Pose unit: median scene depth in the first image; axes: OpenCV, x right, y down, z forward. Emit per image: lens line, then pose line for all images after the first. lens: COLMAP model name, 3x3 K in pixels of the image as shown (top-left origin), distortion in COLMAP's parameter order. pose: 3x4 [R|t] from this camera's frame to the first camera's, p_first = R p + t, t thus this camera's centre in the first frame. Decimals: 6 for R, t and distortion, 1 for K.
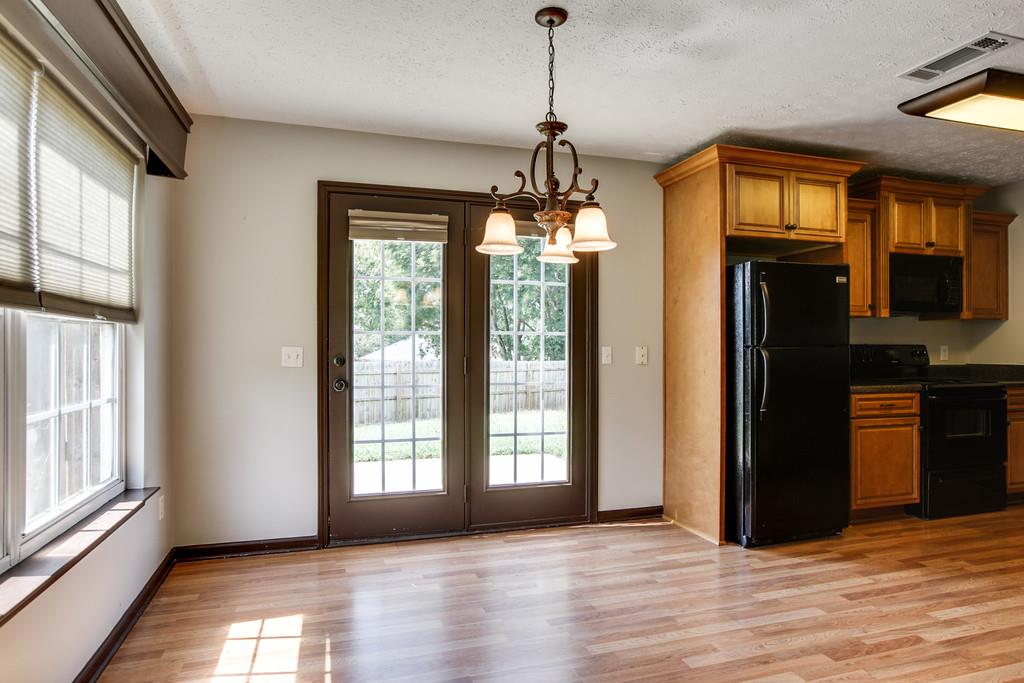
lens RADIAL K [[591.3, 0, 516.7], [0, 591.3, 343.4], [0, 0, 1]] dist [-0.040149, 0.031875]
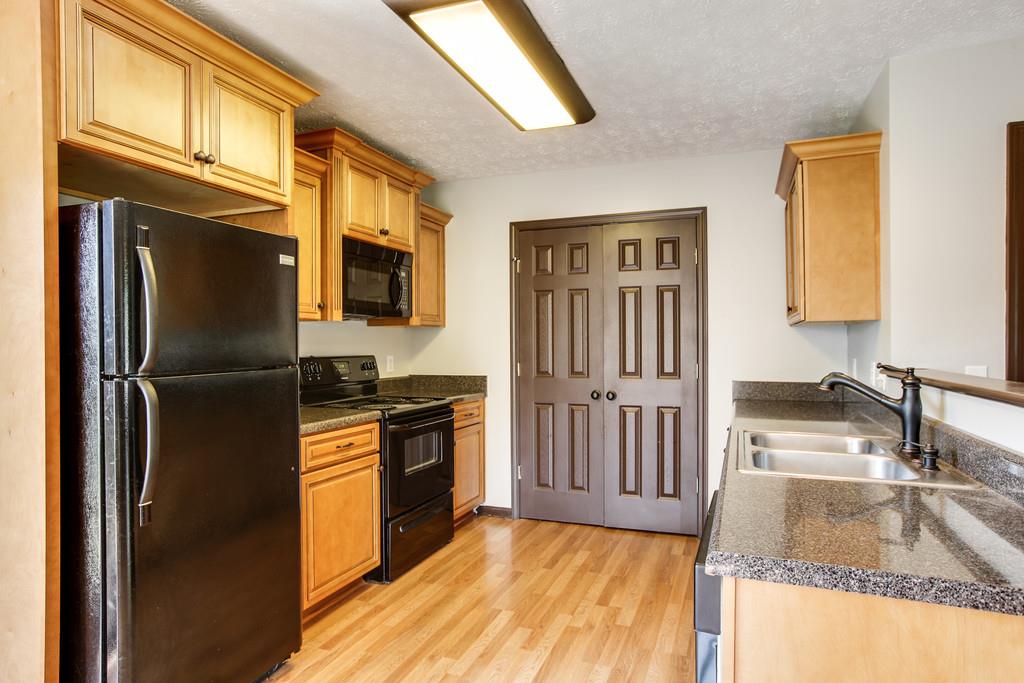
lens RADIAL K [[591.3, 0, 509.8], [0, 591.3, 341.5], [0, 0, 1]] dist [-0.040149, 0.031875]
pose [[0.624435, -0.001904, 0.781074, 0.216001], [0.000583, 0.999998, 0.001971, -0.023918], [-0.781076, -0.000775, 0.624435, 0.428865]]
